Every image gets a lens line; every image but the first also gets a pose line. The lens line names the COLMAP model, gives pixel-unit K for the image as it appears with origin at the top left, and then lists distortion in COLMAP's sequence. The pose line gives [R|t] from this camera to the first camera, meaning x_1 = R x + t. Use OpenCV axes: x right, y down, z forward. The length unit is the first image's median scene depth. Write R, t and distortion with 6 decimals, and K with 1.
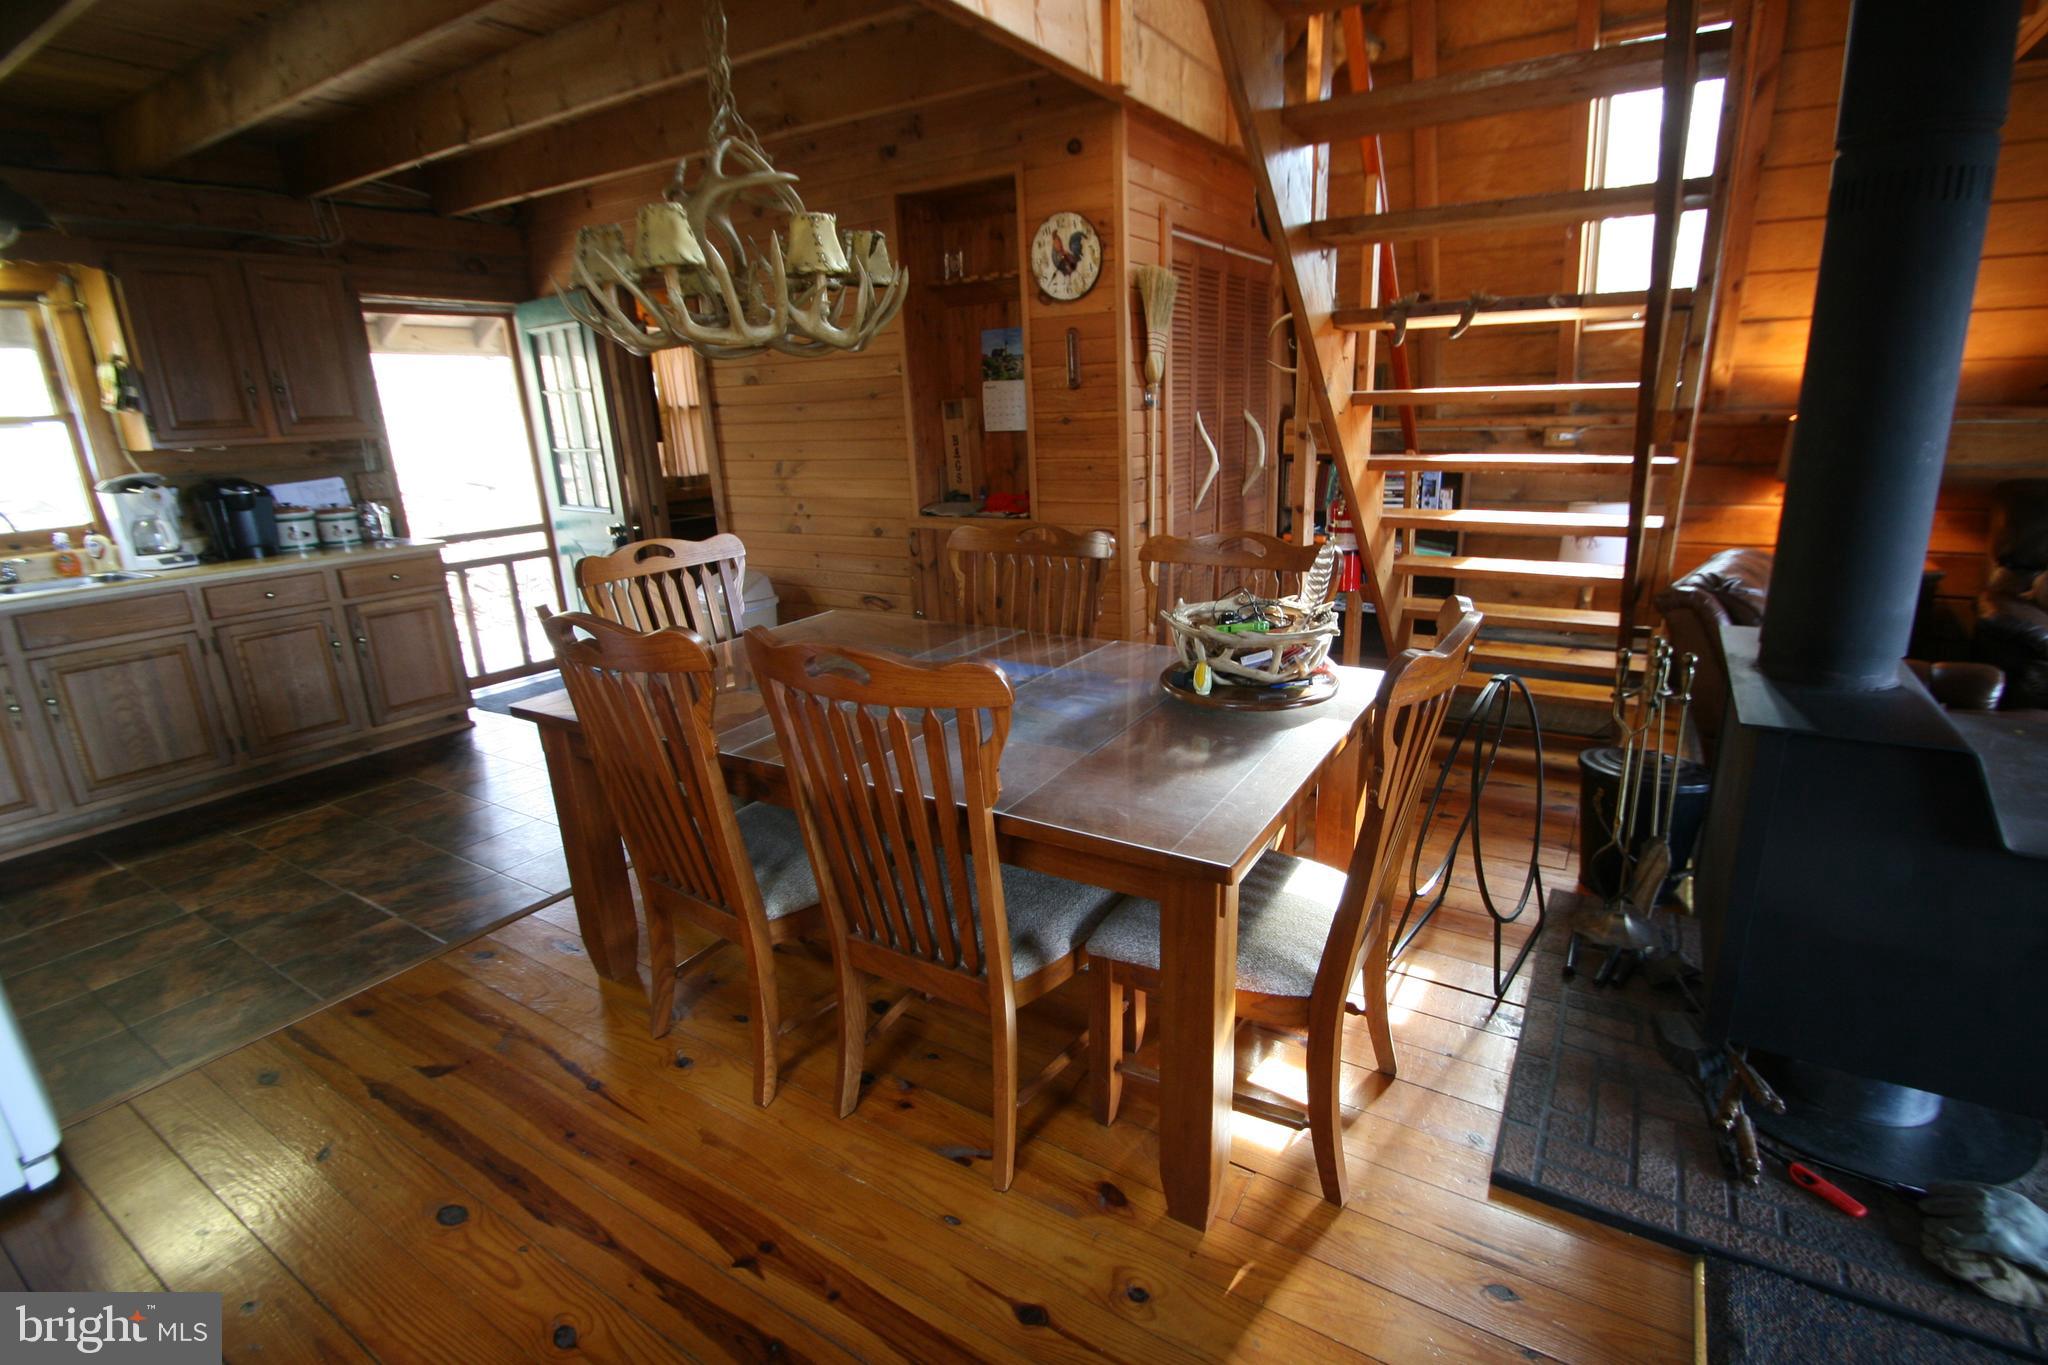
lens RADIAL K [[937.7, 0, 1064.0], [0, 937.7, 690.1], [0, 0, 1]] dist [-0.002588, -0.008697]
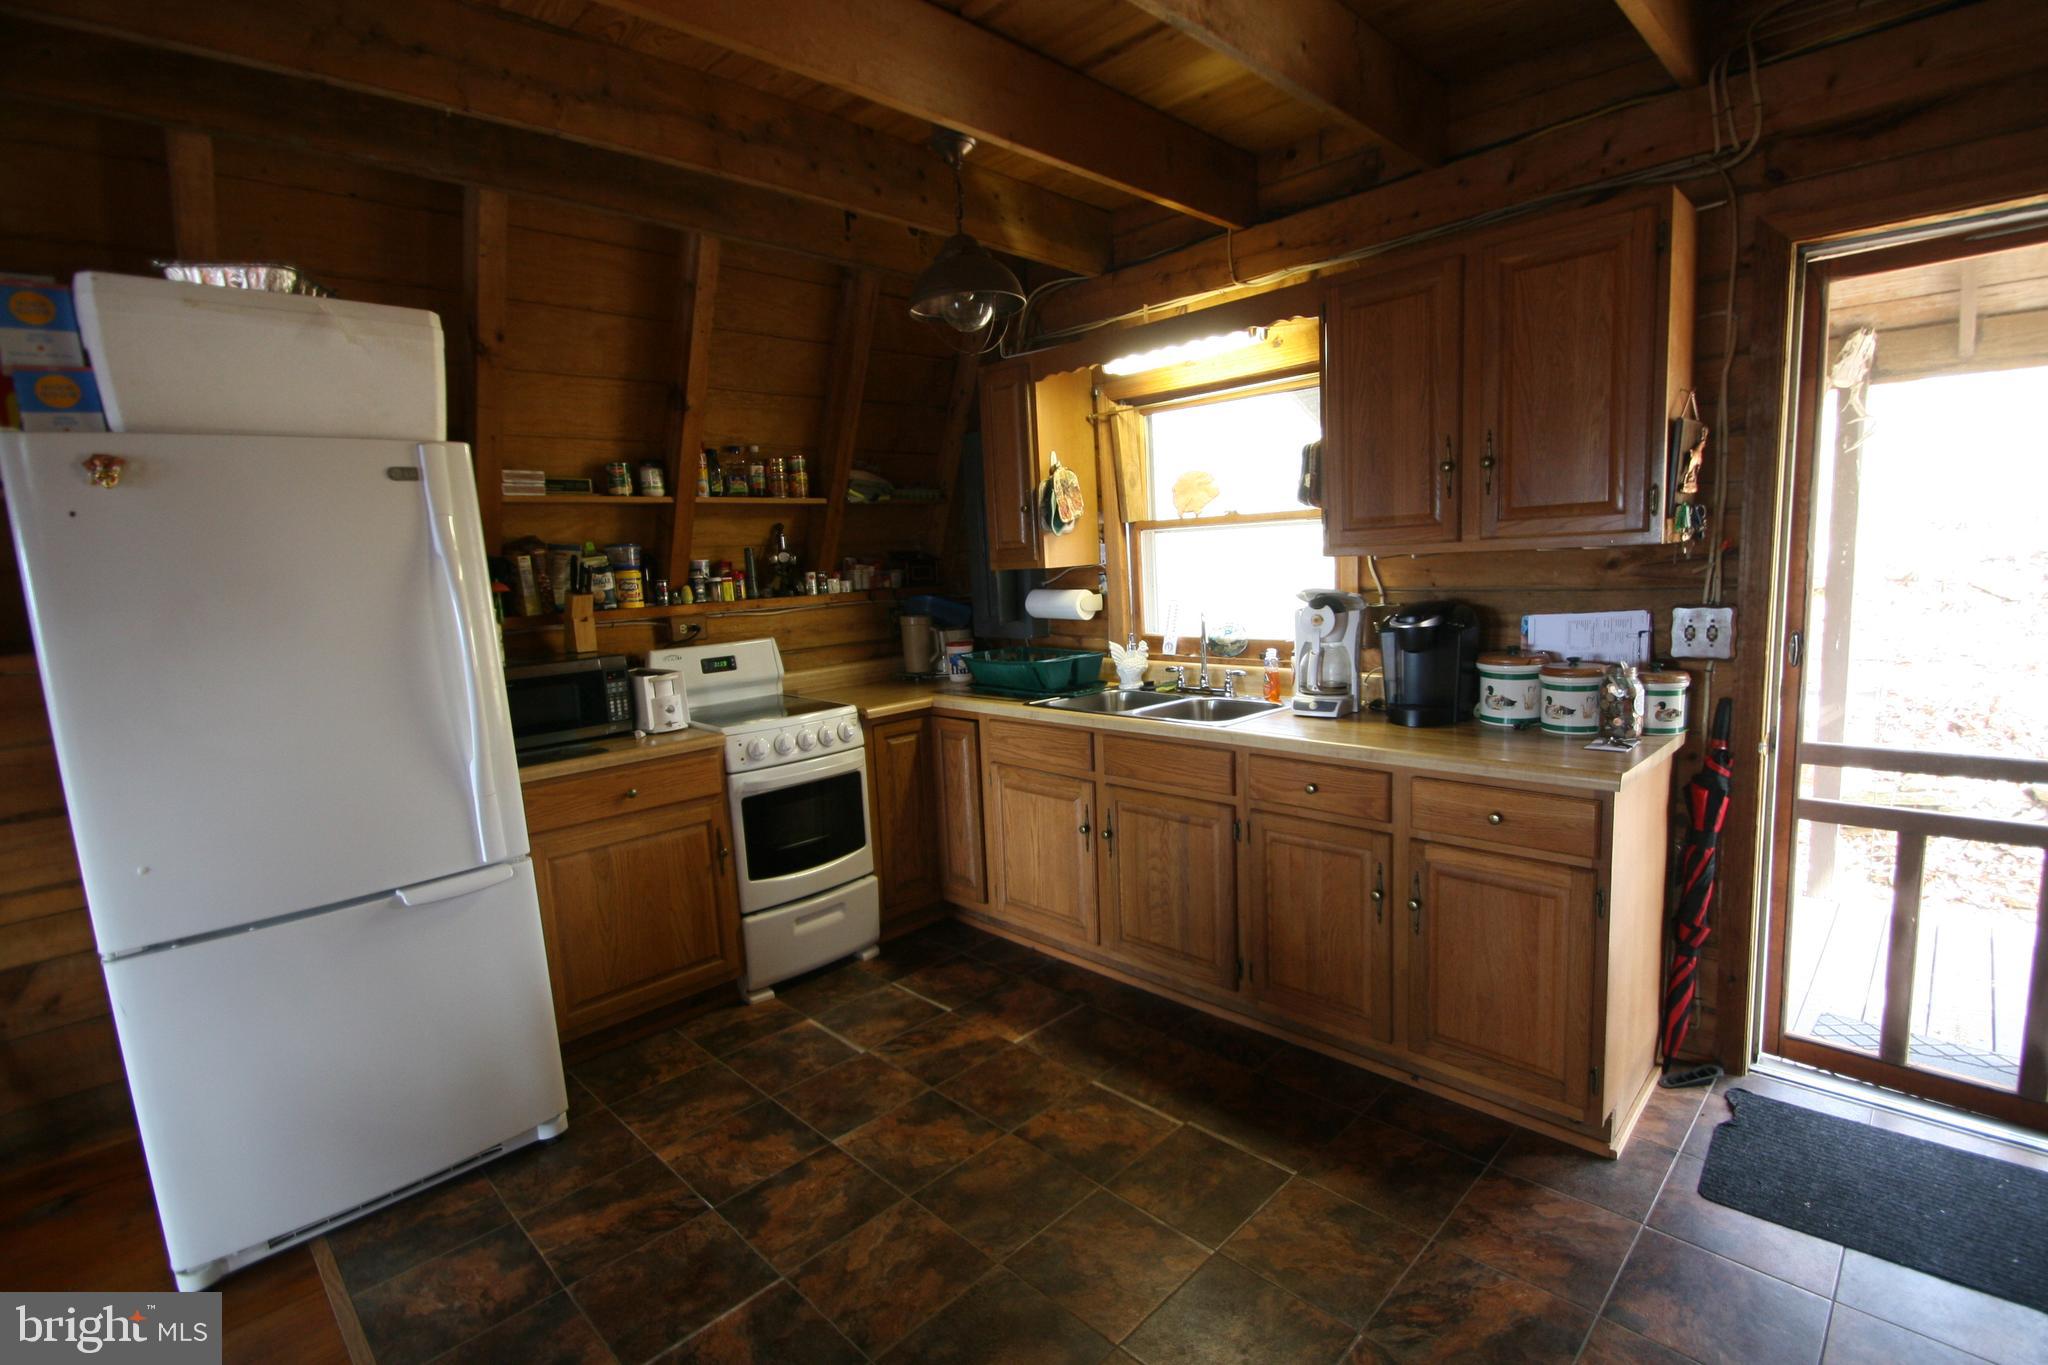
lens RADIAL K [[937.7, 0, 1053.4], [0, 937.7, 689.1], [0, 0, 1]] dist [-0.002588, -0.008697]
pose [[-0.208991, 0.182945, -0.960653, -0.228457], [-0.226326, 0.946626, 0.229512, -0.302316], [0.951367, 0.265387, -0.156431, 1.004960]]
